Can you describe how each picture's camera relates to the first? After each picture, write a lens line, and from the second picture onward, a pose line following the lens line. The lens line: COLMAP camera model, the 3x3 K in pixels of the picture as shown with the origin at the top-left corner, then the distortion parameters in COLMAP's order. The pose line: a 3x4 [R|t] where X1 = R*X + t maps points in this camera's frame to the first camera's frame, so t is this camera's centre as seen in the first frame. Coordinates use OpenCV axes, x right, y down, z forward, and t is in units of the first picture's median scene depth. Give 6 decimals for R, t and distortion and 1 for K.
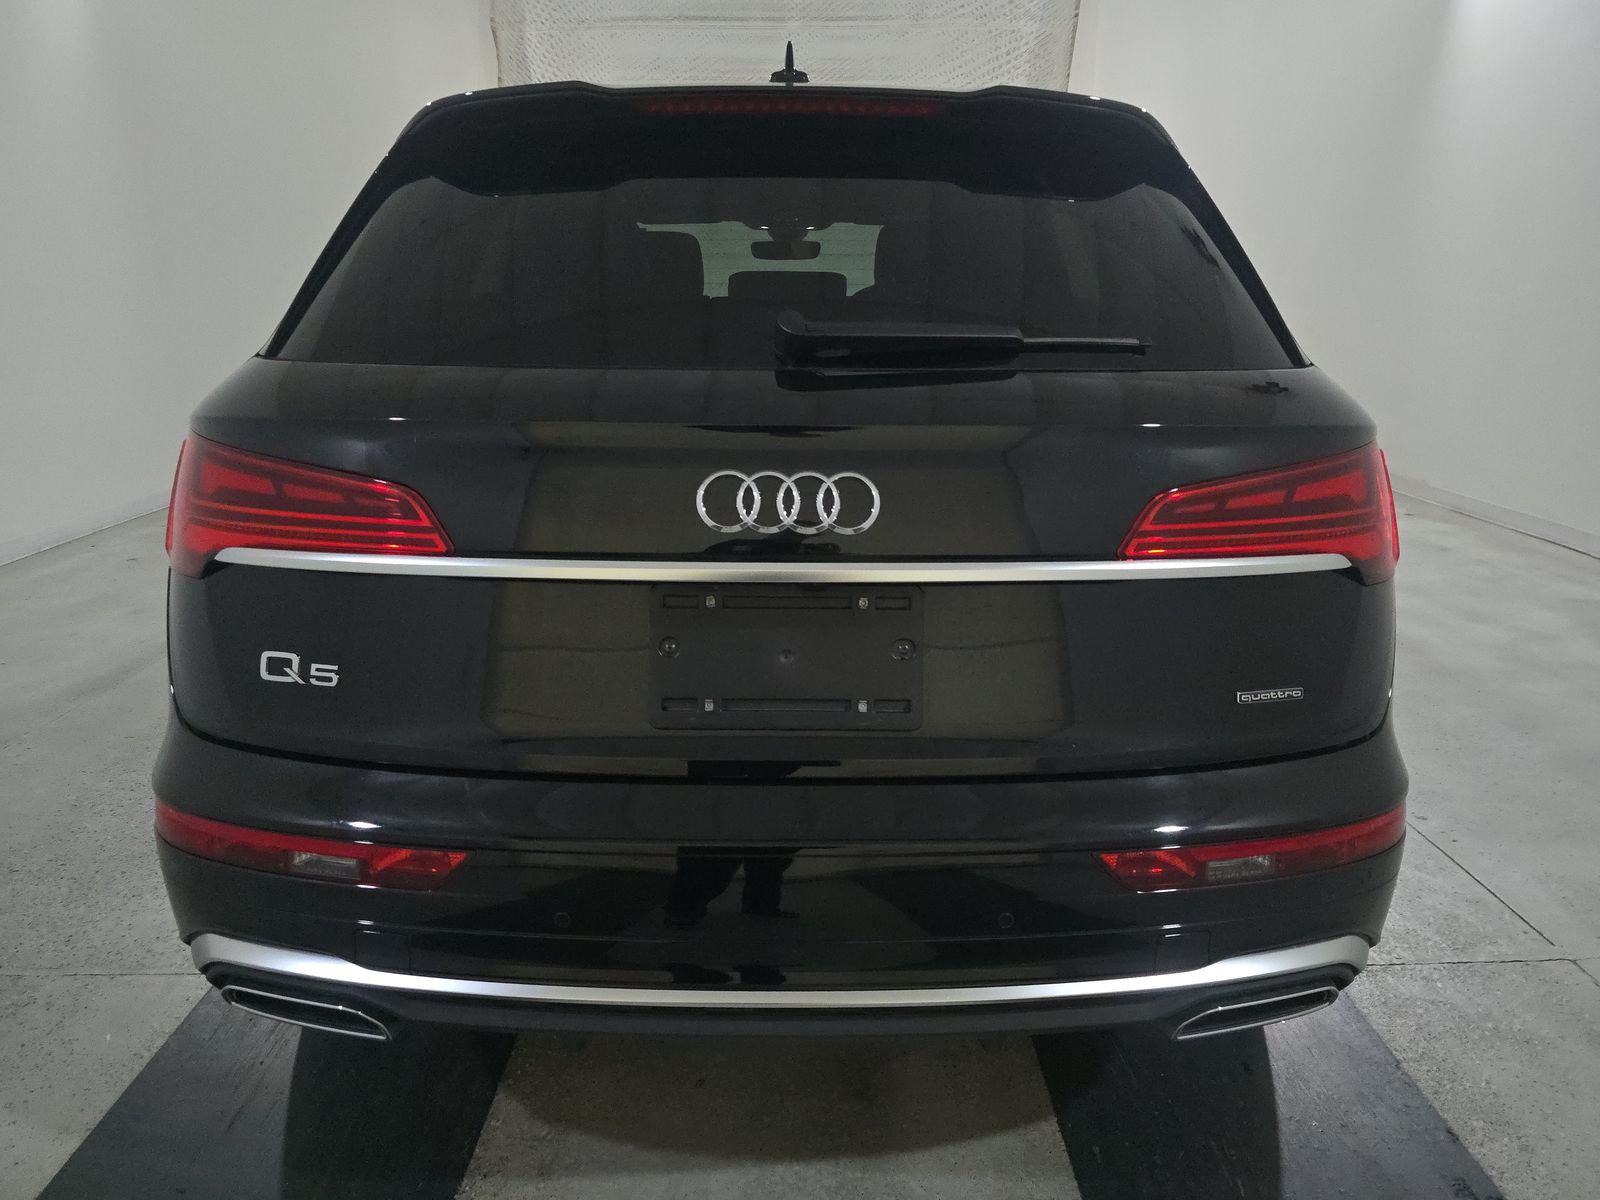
lens RADIAL K [[1057.6, 0, 800.0], [0, 1057.6, 600.0], [0, 0, 1]] dist [0.052457, -0.045082]
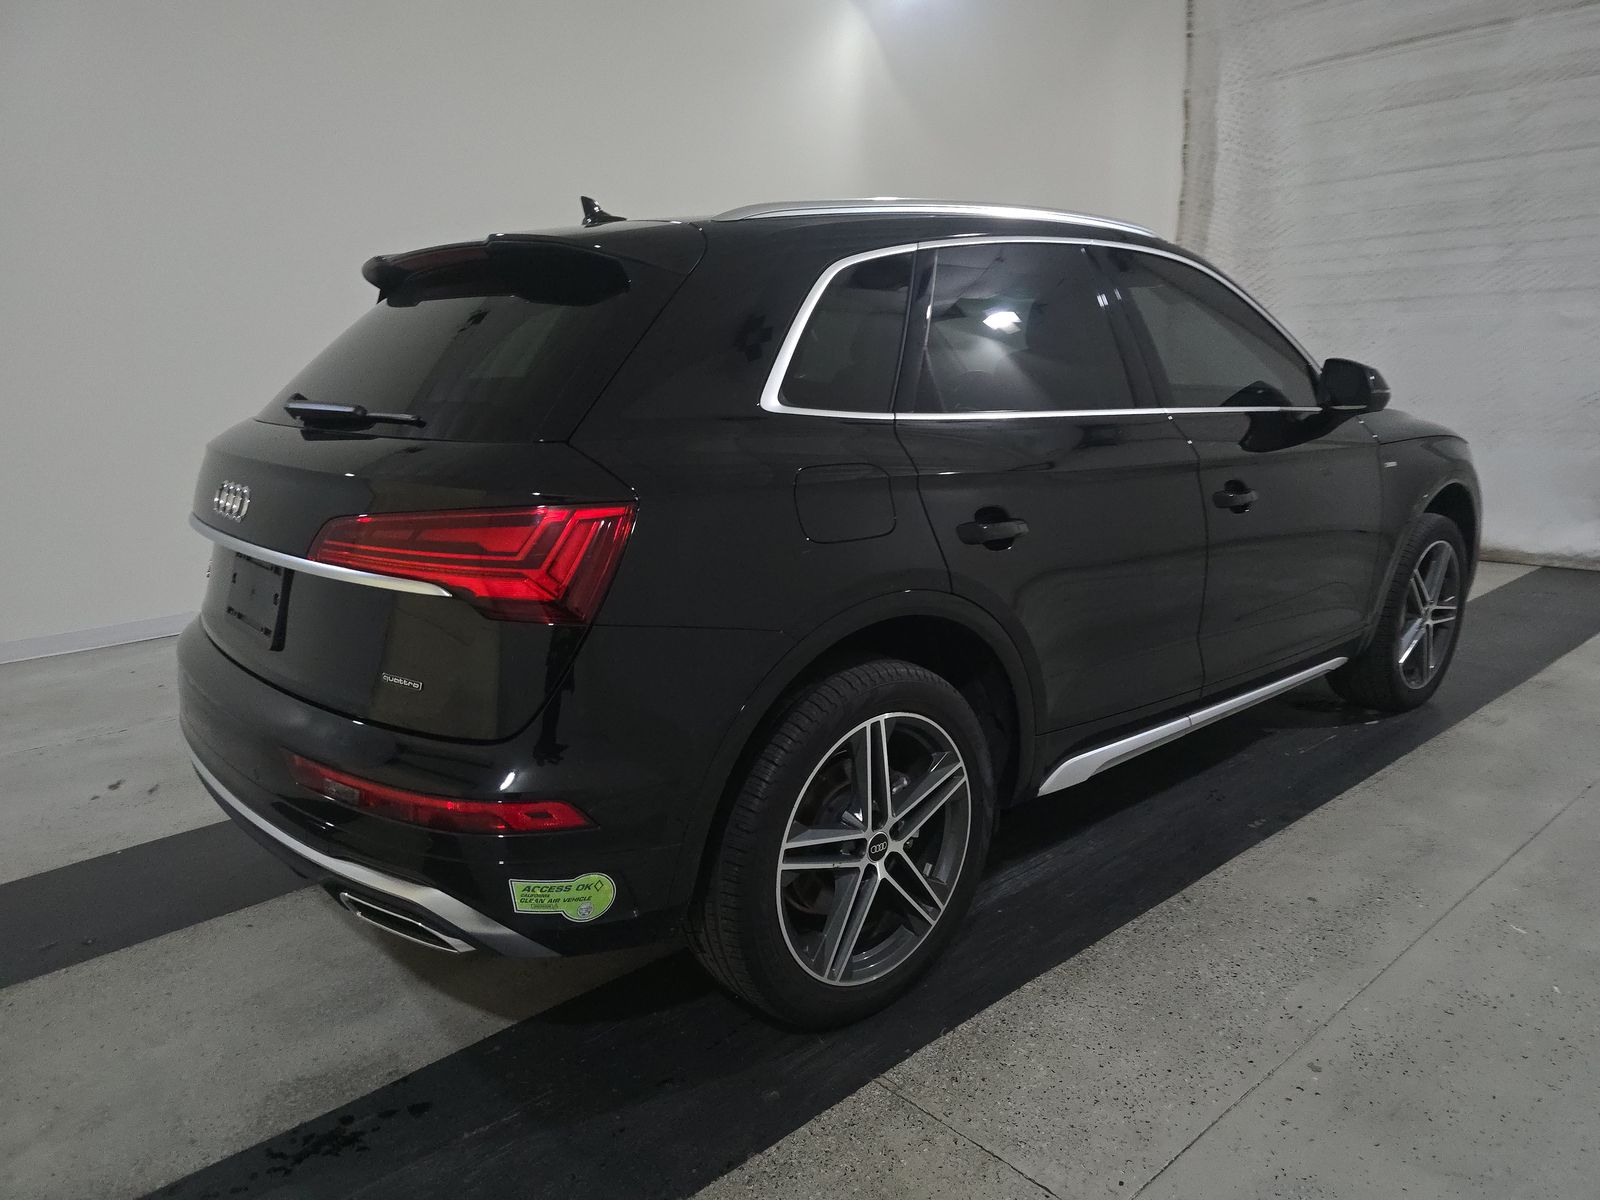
lens RADIAL K [[1061.6, 0, 800.0], [0, 1061.6, 600.0], [0, 0, 1]] dist [-0.003953, -0.001433]
pose [[0.669980, 0.142555, -0.728563, 1.278698], [-0.172551, 0.984416, 0.033941, -0.106354], [0.722048, 0.102975, 0.684137, 0.325894]]
